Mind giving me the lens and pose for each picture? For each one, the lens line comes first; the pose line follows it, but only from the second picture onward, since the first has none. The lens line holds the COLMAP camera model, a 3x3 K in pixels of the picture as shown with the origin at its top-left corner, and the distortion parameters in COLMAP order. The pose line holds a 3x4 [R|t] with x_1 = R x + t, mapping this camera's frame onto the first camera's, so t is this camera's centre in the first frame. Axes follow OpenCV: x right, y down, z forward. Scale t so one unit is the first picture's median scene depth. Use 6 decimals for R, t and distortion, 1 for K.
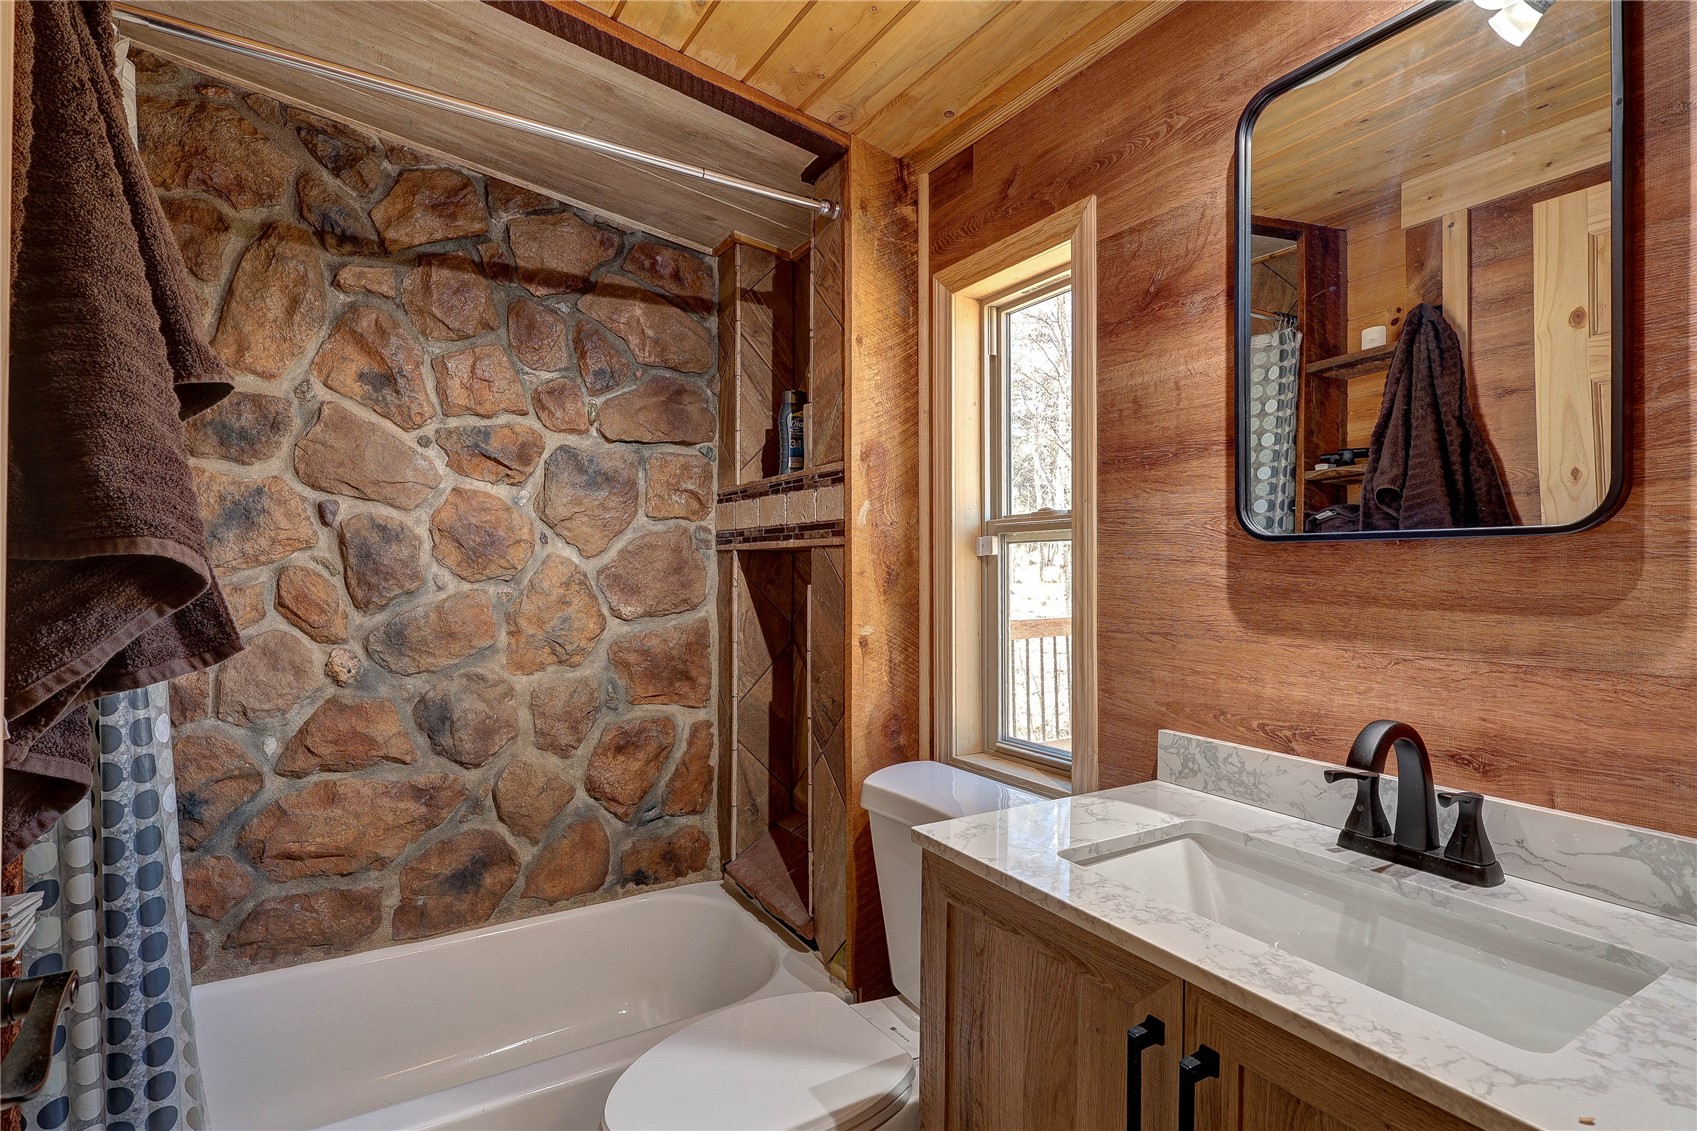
lens RADIAL K [[786.5, 0, 843.1], [0, 786.5, 570.6], [0, 0, 1]] dist [-0.001905, -0.002322]
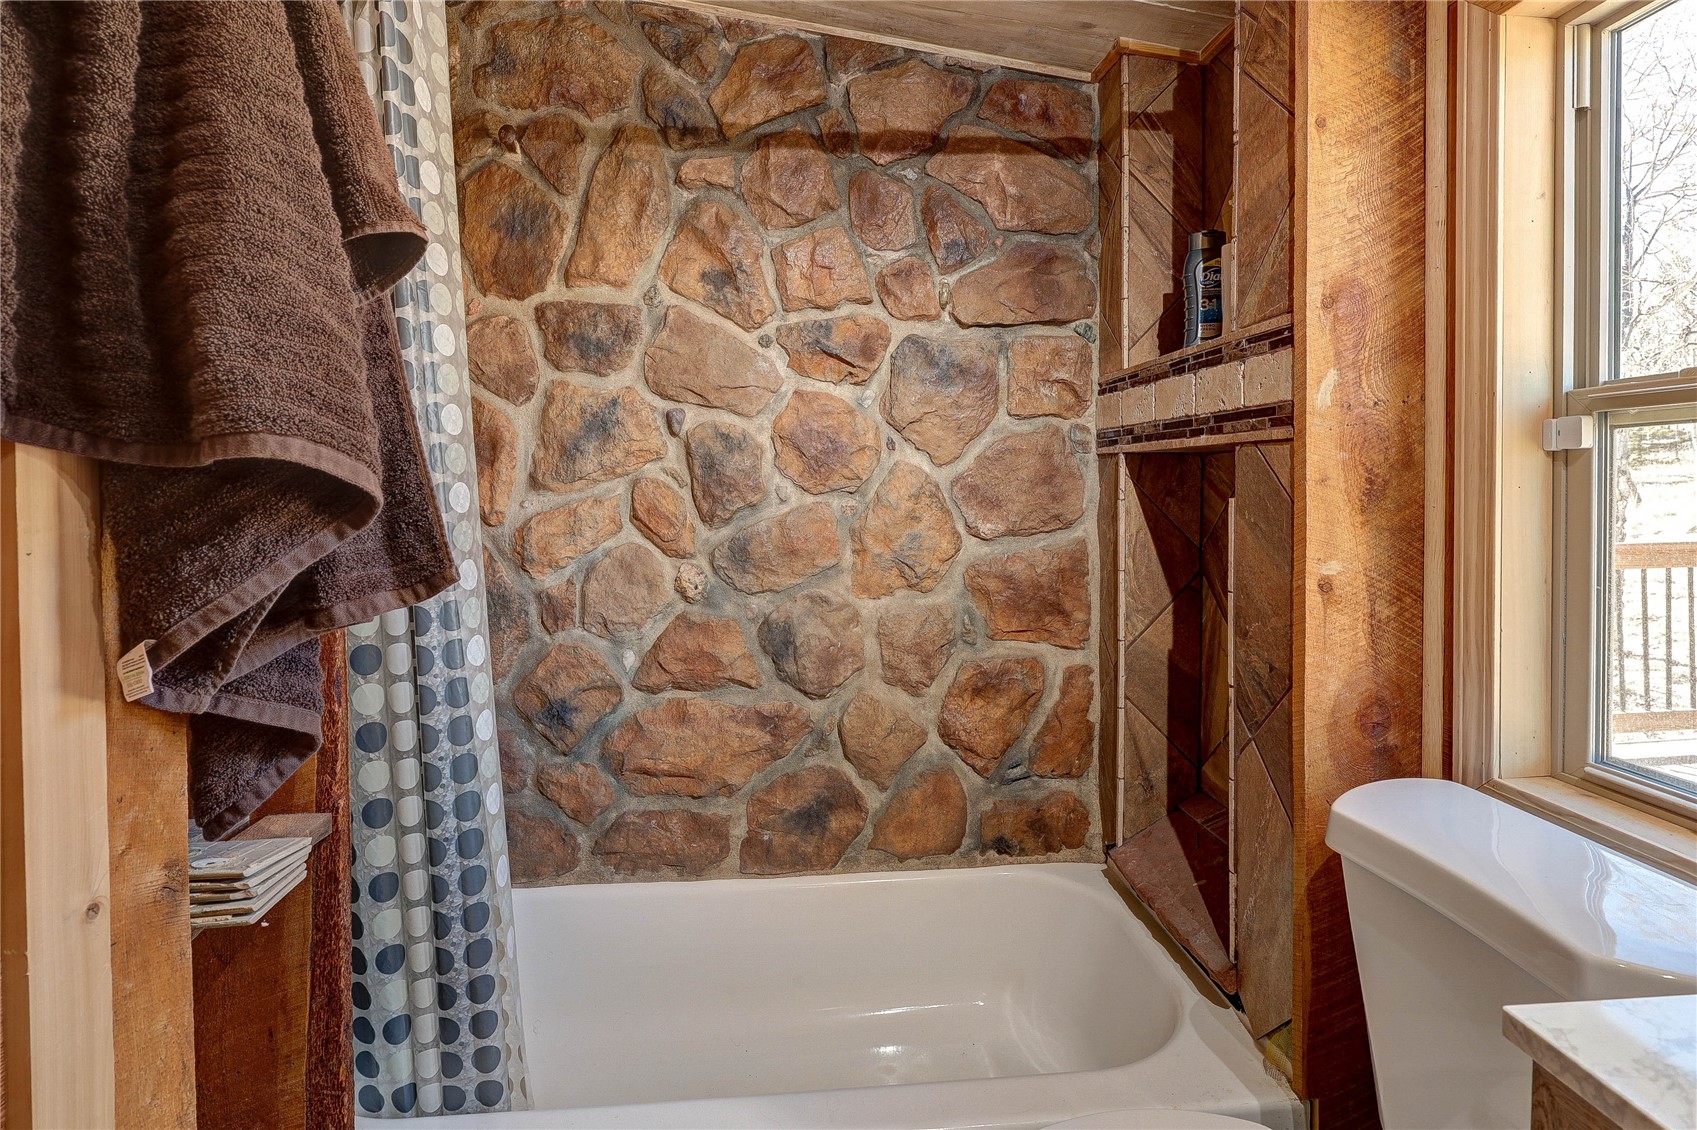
lens RADIAL K [[786.5, 0, 838.1], [0, 786.5, 497.2], [0, 0, 1]] dist [-0.001905, -0.002322]
pose [[0.884821, 0.001980, -0.465927, -0.028489], [0.006990, 0.999822, 0.017522, 0.002599], [0.465878, -0.018761, 0.884650, 0.224287]]
